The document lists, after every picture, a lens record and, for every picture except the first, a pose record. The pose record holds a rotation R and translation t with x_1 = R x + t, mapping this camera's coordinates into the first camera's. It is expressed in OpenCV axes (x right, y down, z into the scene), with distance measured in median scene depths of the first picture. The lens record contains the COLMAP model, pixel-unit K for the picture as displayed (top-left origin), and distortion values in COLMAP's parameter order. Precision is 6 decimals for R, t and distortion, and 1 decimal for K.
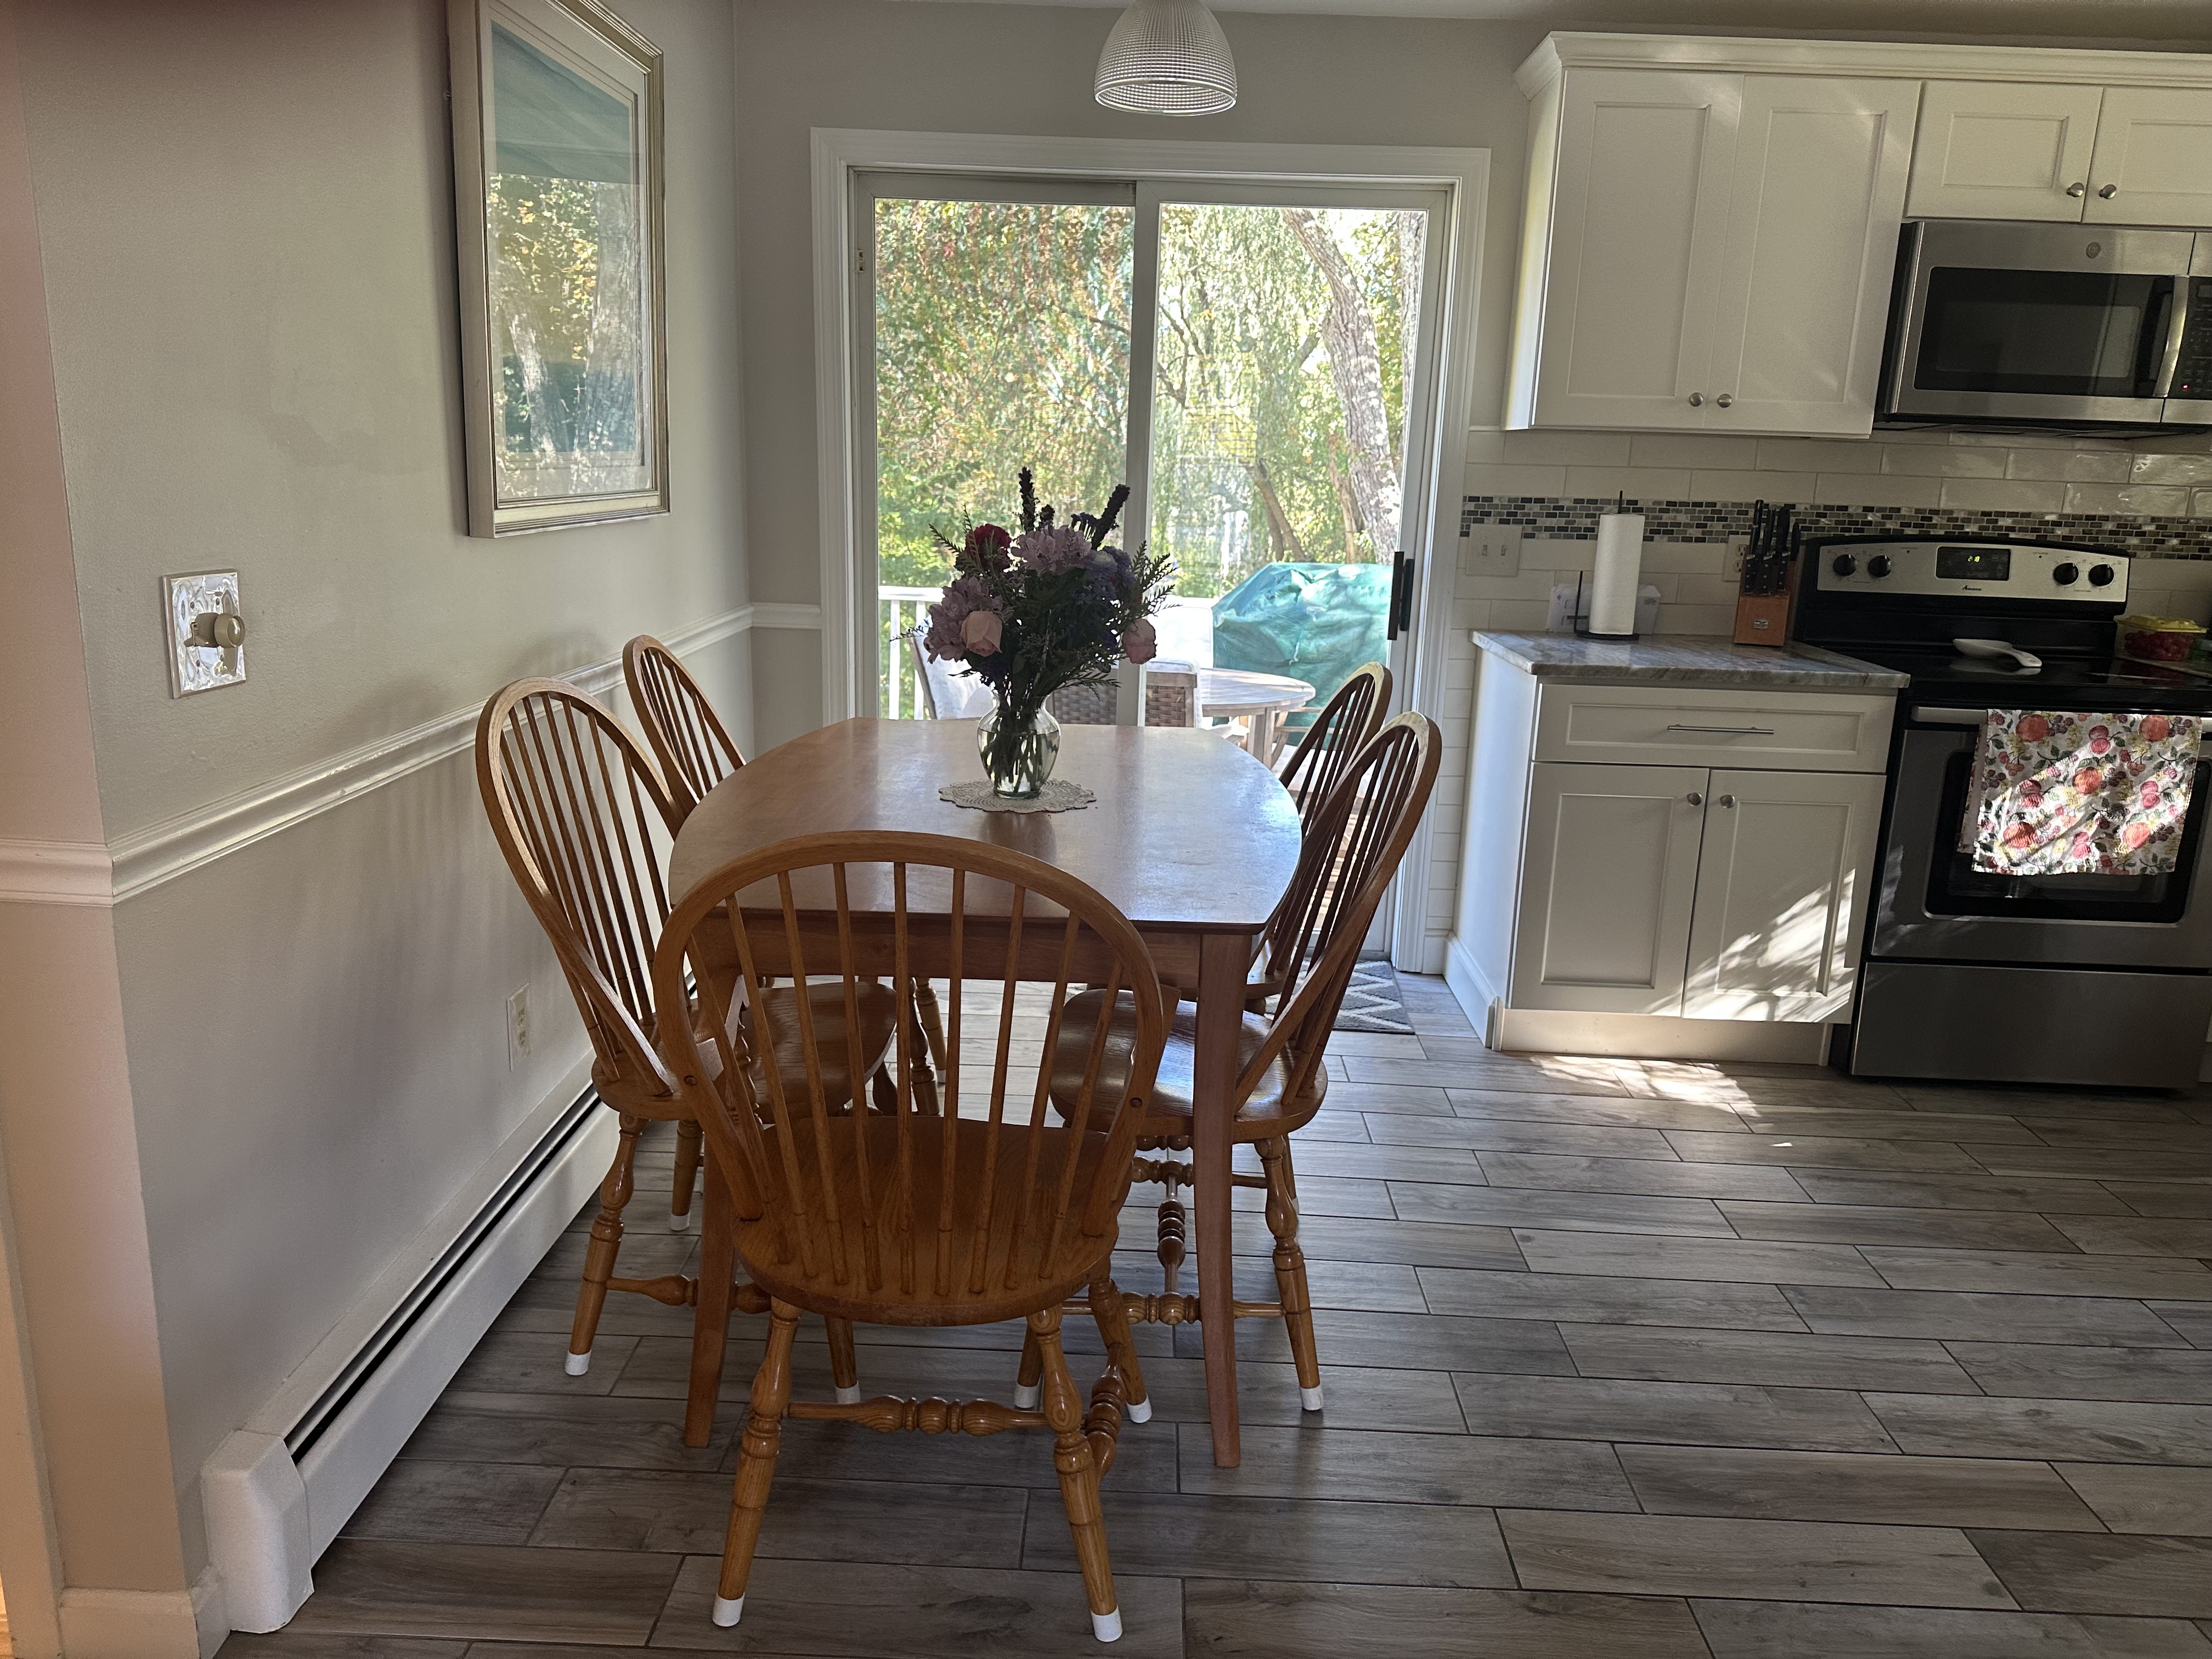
lens RADIAL K [[1557.2, 0, 1107.8], [0, 1557.2, 820.4], [0, 0, 1]] dist [0.034839, -0.047482]
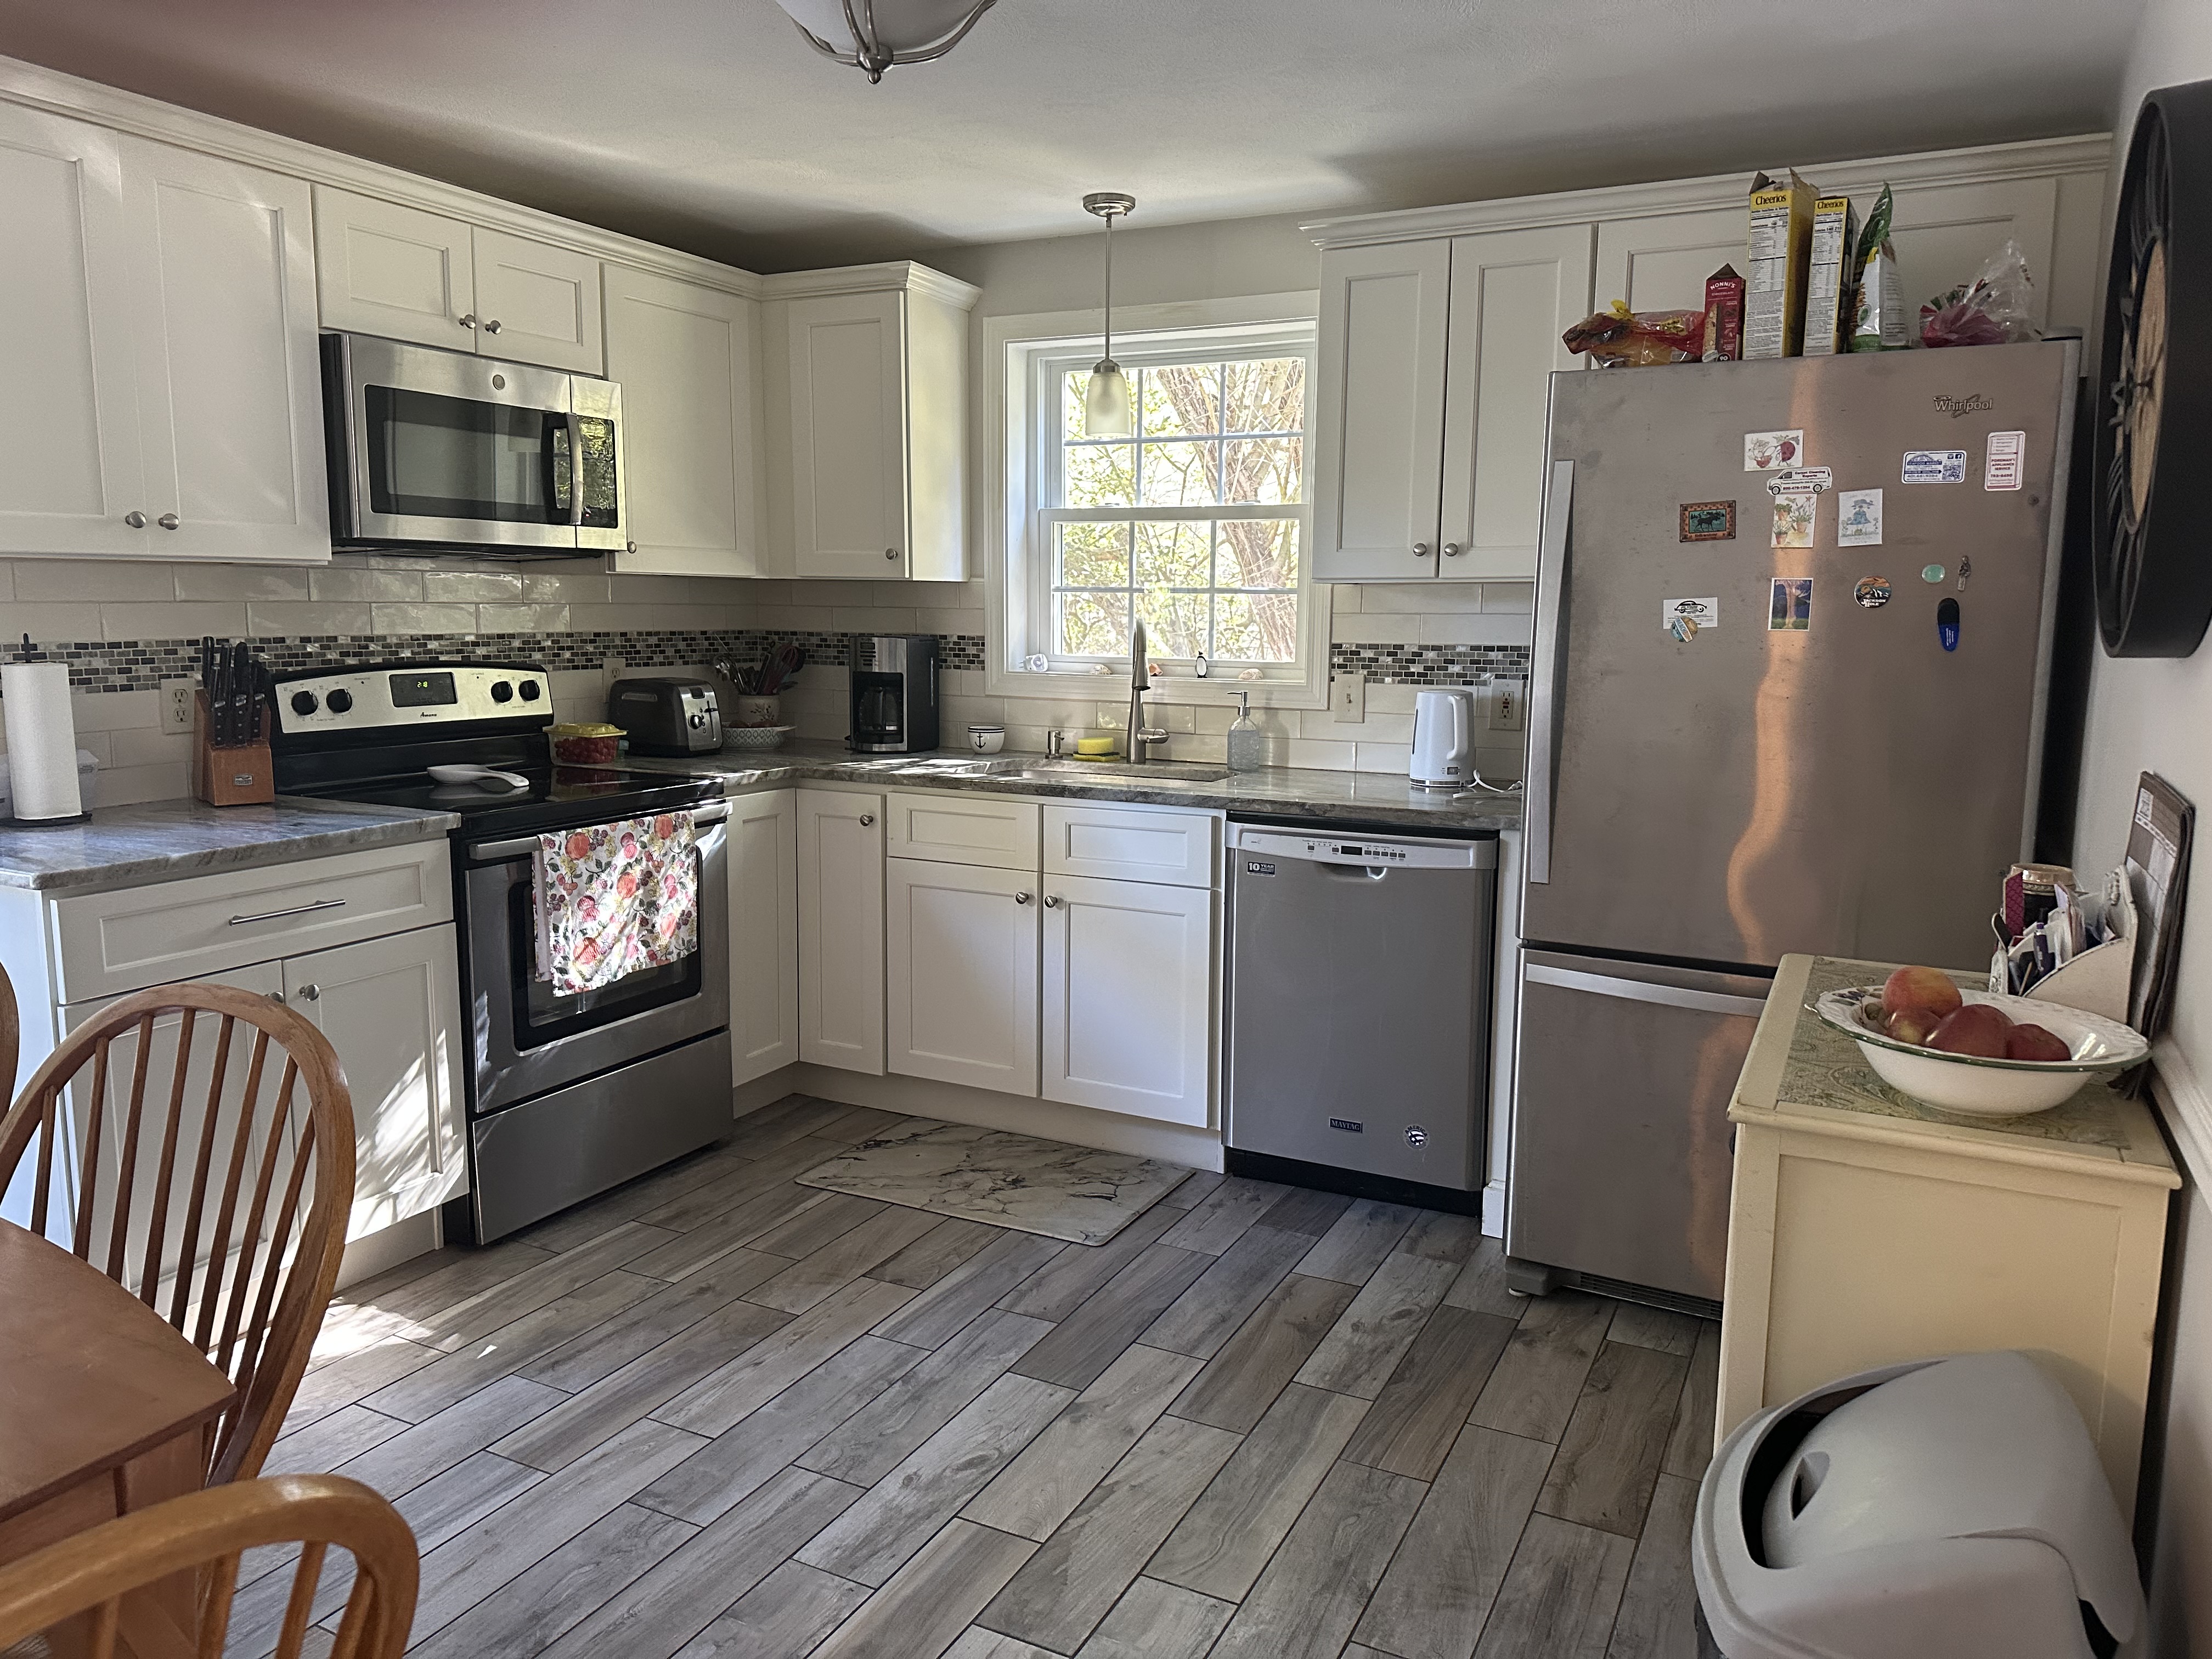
lens RADIAL K [[1547.2, 0, 1108.6], [0, 1547.2, 817.3], [0, 0, 1]] dist [0.121934, -0.186680]
pose [[0.439587, -0.155182, 0.884693, -0.146458], [0.213225, 0.974835, 0.065046, -0.065863], [-0.872524, 0.160046, 0.461614, 0.213899]]
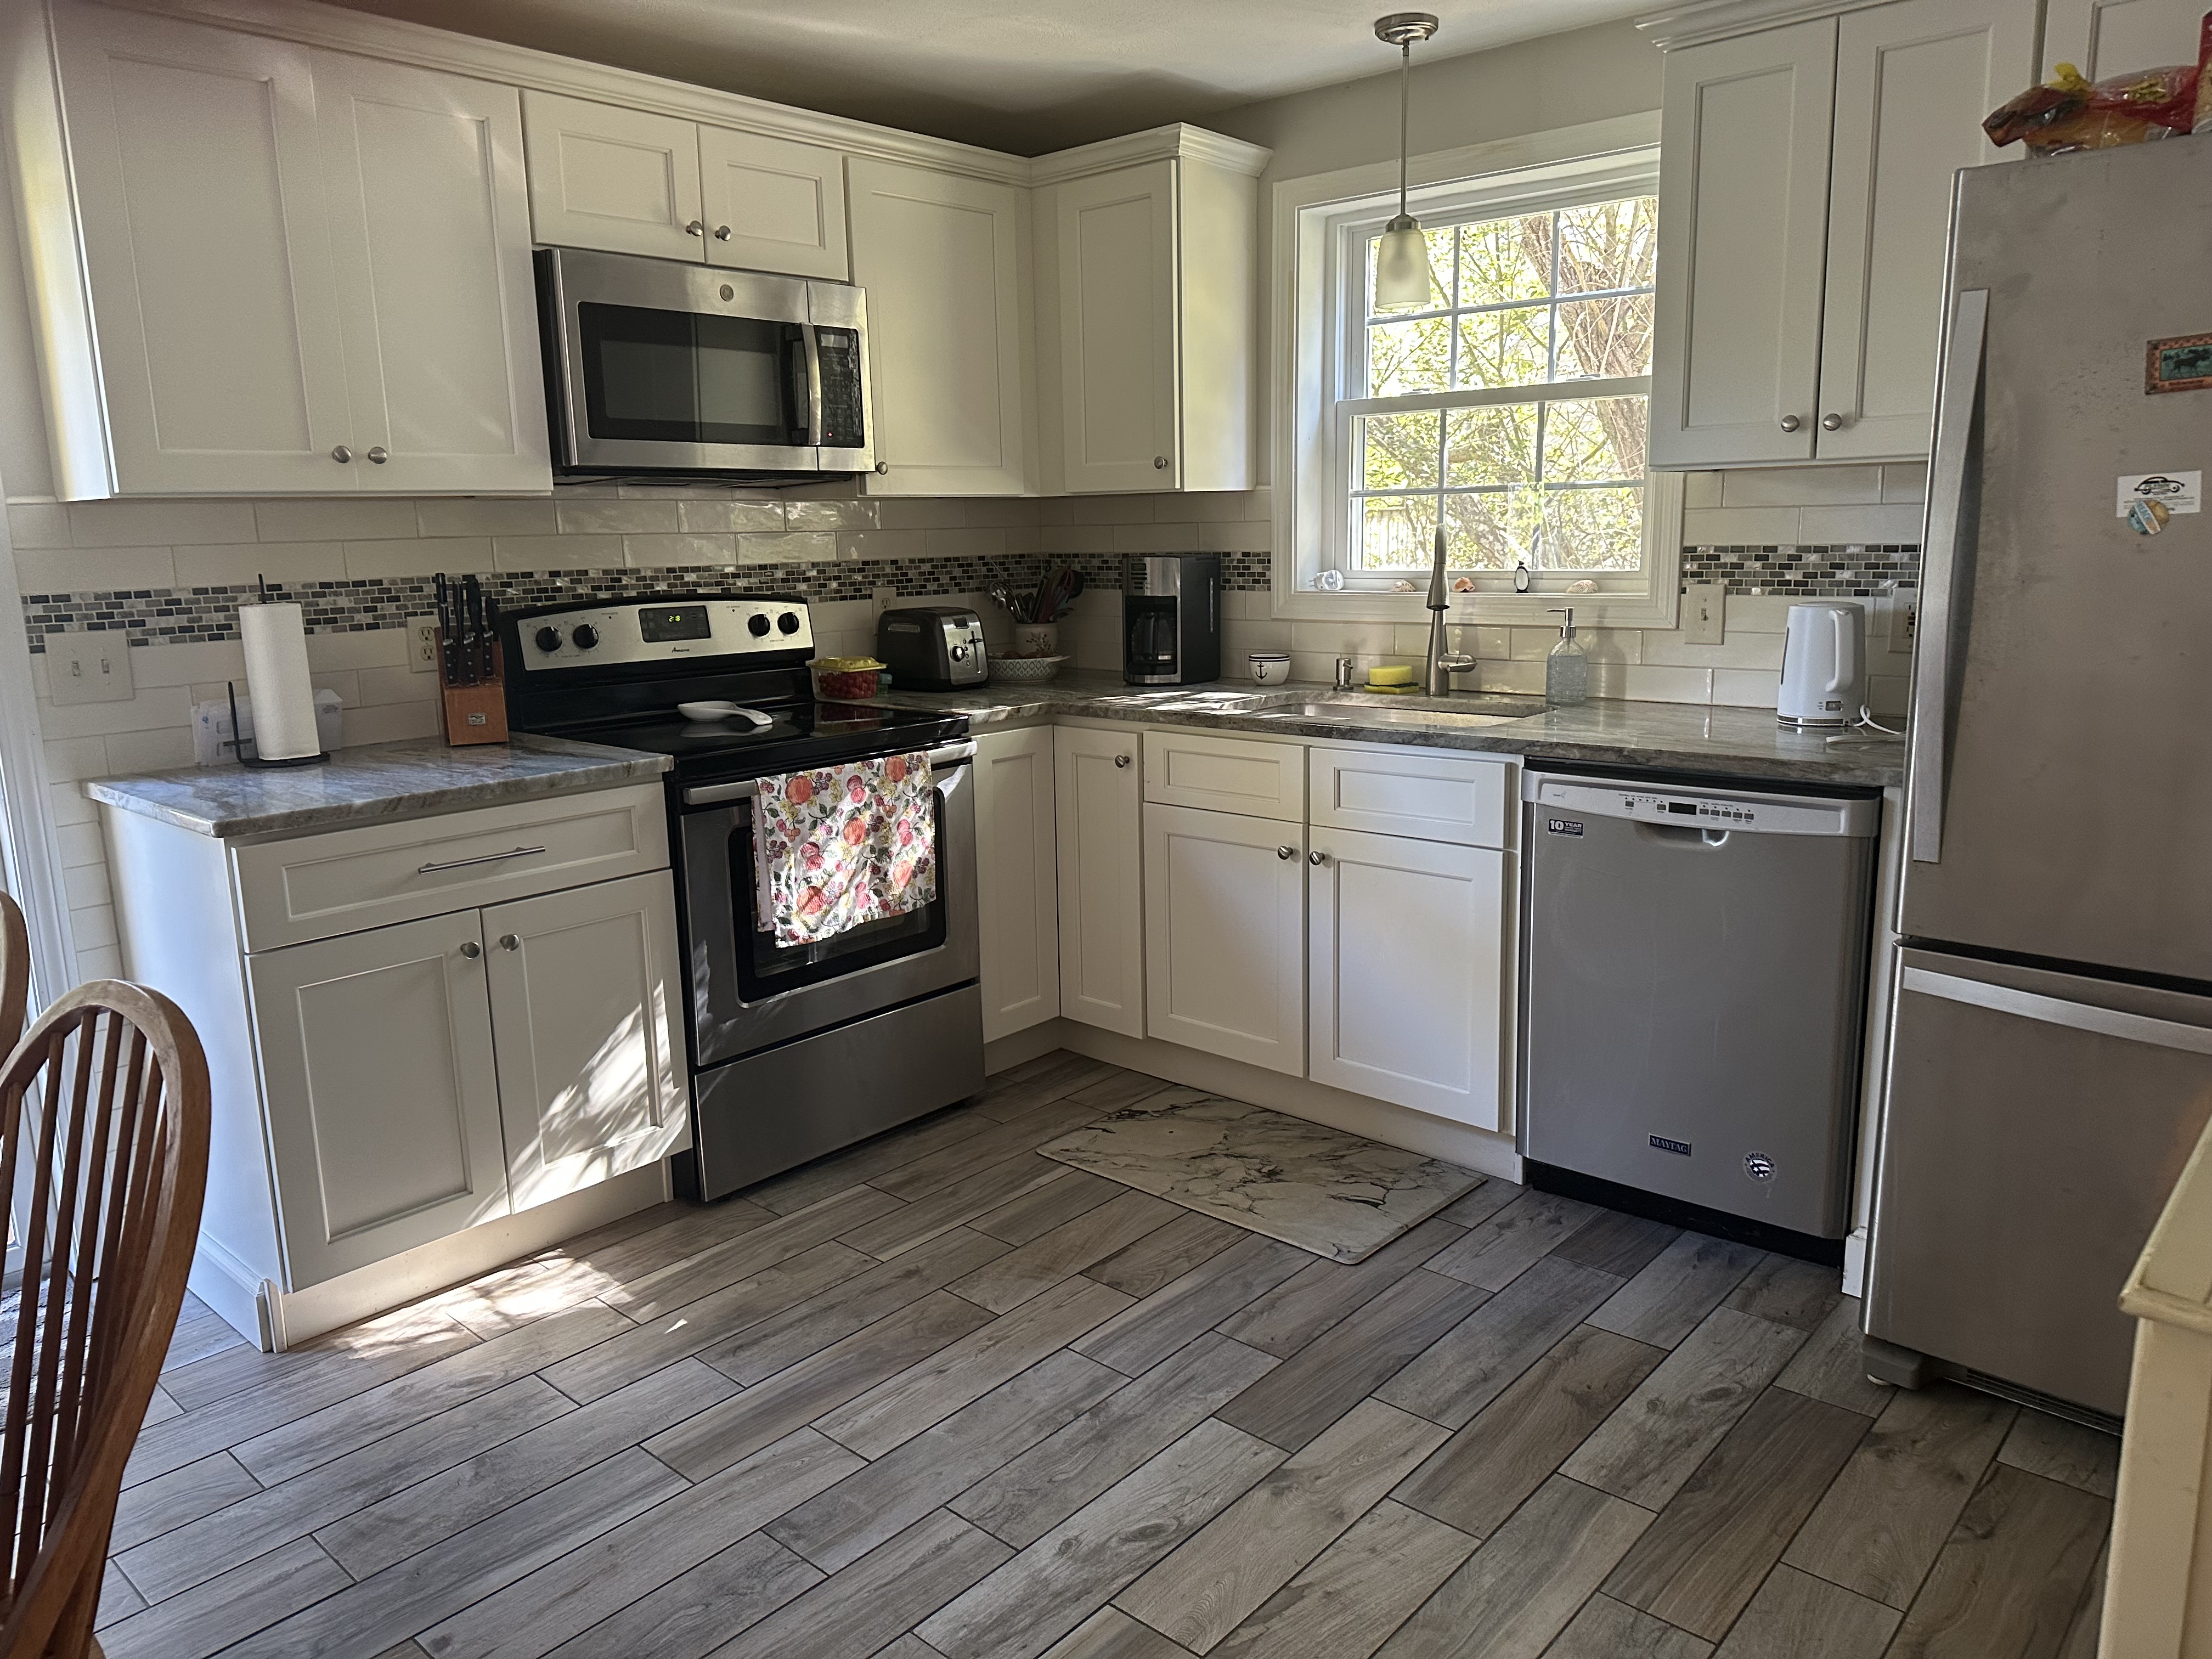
lens RADIAL K [[1548.1, 0, 1095.8], [0, 1548.1, 812.4], [0, 0, 1]] dist [0.175199, -0.304248]
pose [[0.656490, -0.188588, 0.730381, 0.008643], [0.218328, 0.974306, 0.055331, -0.055408], [-0.722049, 0.123138, 0.680796, 0.207586]]
